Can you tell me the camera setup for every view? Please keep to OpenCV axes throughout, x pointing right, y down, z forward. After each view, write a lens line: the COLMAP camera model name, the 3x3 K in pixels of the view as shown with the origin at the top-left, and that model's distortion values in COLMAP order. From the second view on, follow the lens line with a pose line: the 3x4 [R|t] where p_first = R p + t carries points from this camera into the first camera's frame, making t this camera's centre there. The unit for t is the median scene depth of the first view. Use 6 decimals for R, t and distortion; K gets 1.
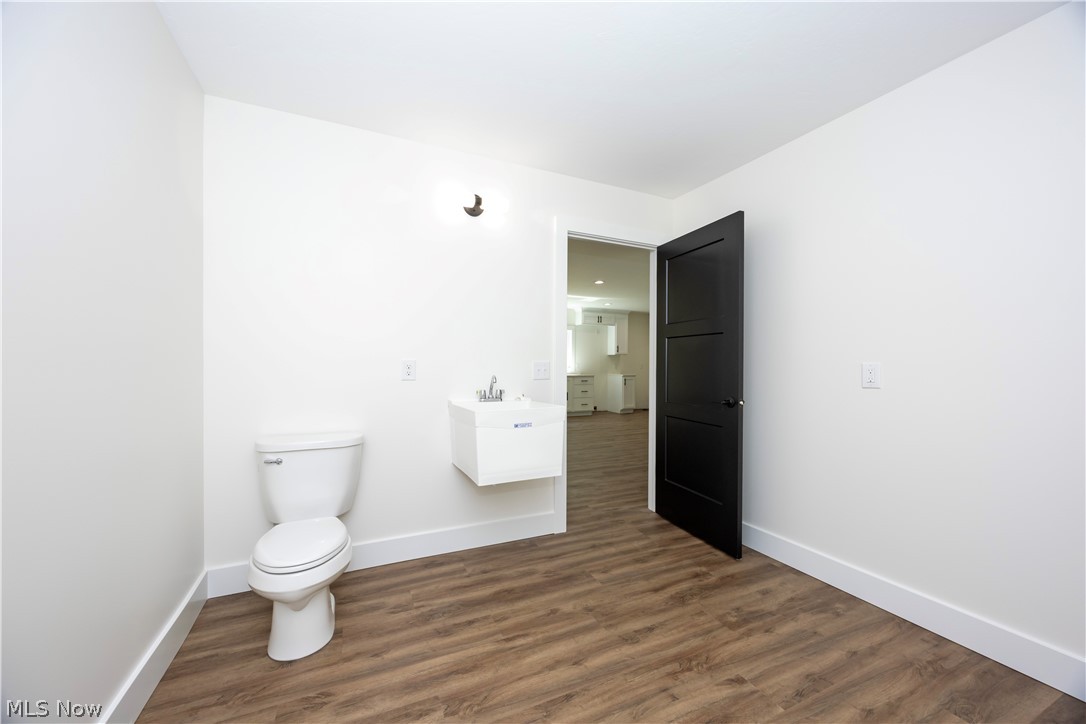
lens RADIAL K [[433.4, 0, 543.0], [0, 433.4, 362.0], [0, 0, 1]] dist [0.067187, 0.000012]
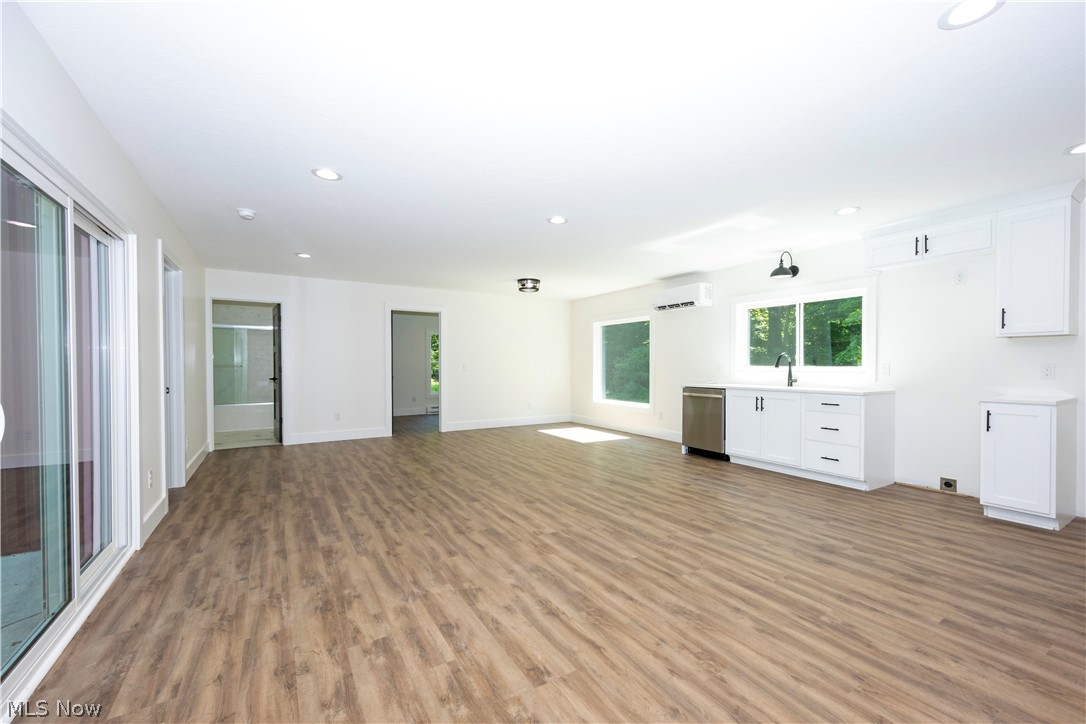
lens RADIAL K [[442.5, 0, 543.0], [0, 442.5, 362.0], [0, 0, 1]] dist [0.001604, 0.000420]
pose [[0.096852, -0.007384, -0.995271, 0.474464], [0.001489, 0.999972, -0.007274, 0.004740], [0.995298, -0.000777, 0.096860, 0.633709]]
